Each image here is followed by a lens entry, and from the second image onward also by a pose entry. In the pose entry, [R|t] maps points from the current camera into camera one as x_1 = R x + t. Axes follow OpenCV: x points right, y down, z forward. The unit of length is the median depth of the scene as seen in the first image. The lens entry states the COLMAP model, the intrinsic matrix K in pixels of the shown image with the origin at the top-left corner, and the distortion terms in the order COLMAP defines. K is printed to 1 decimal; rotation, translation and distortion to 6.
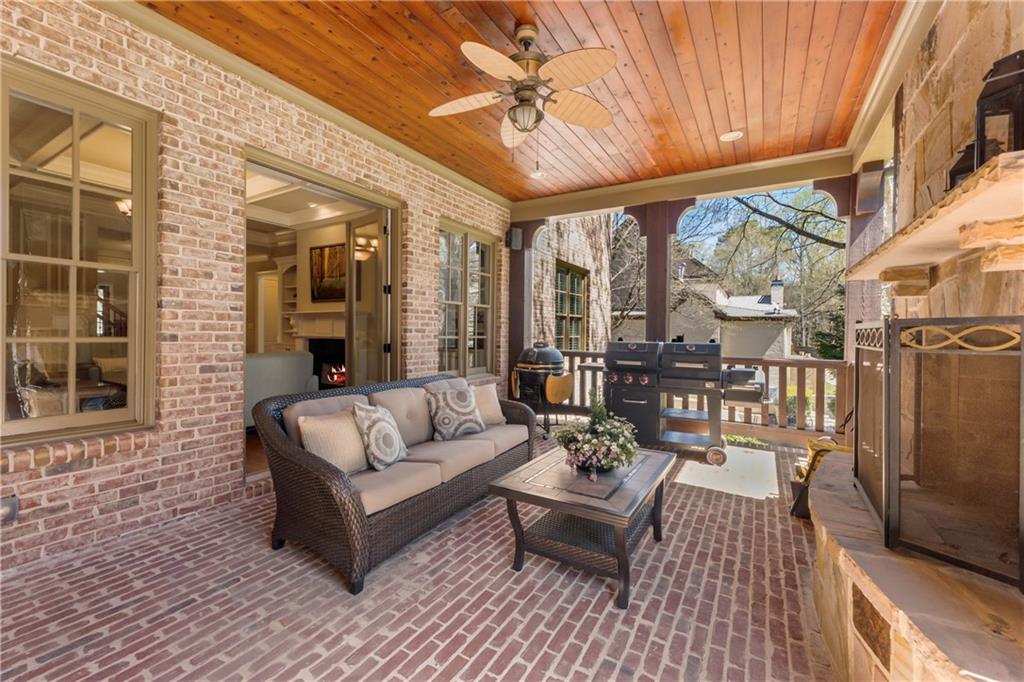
lens RADIAL K [[425.6, 0, 508.6], [0, 425.6, 334.4], [0, 0, 1]] dist [-0.000496, 0.000293]
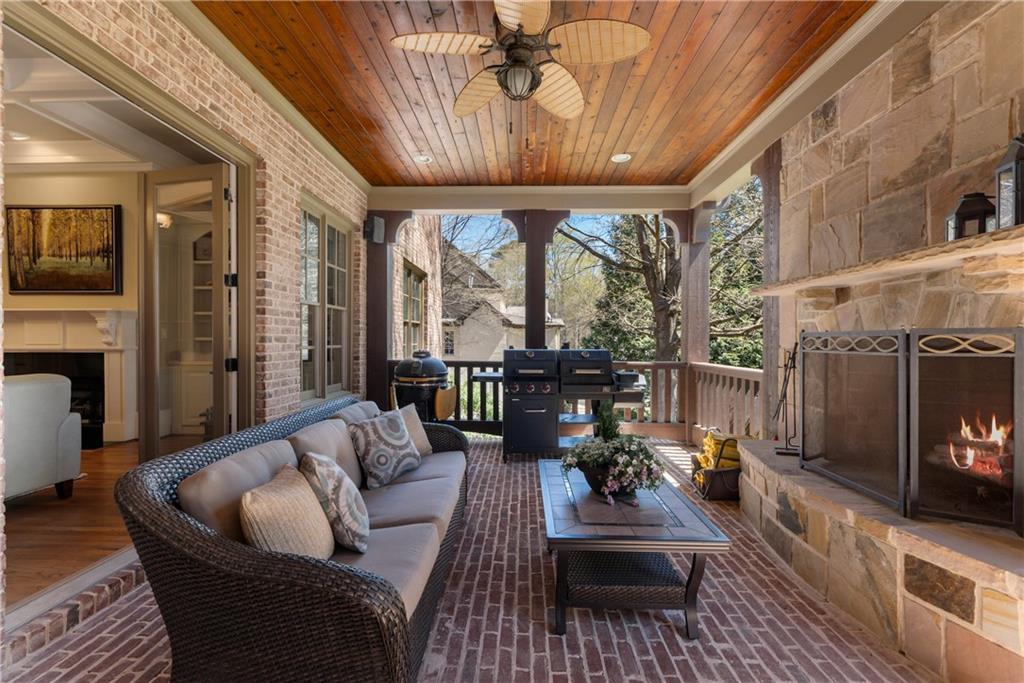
lens RADIAL K [[431.5, 0, 512.0], [0, 431.5, 341.5], [0, 0, 1]] dist [-0.002152, -0.000223]
pose [[0.871103, -0.008044, 0.491035, -0.230484], [0.007757, 0.999966, 0.002621, -0.004089], [-0.491039, 0.001526, 0.871136, 0.162904]]
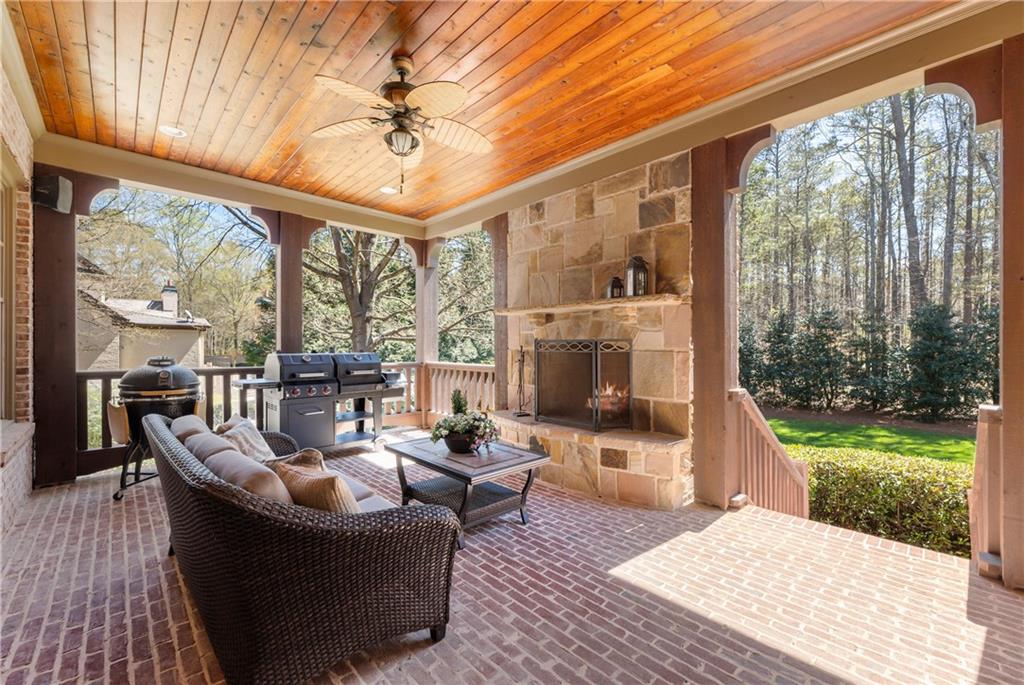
lens RADIAL K [[419.9, 0, 512.0], [0, 419.9, 342.5], [0, 0, 1]] dist [-0.000406, 0.000168]
pose [[0.267133, -0.005903, 0.963642, -0.529367], [0.007294, 0.999965, 0.004104, -0.010253], [-0.963632, 0.005933, 0.267167, 0.275880]]
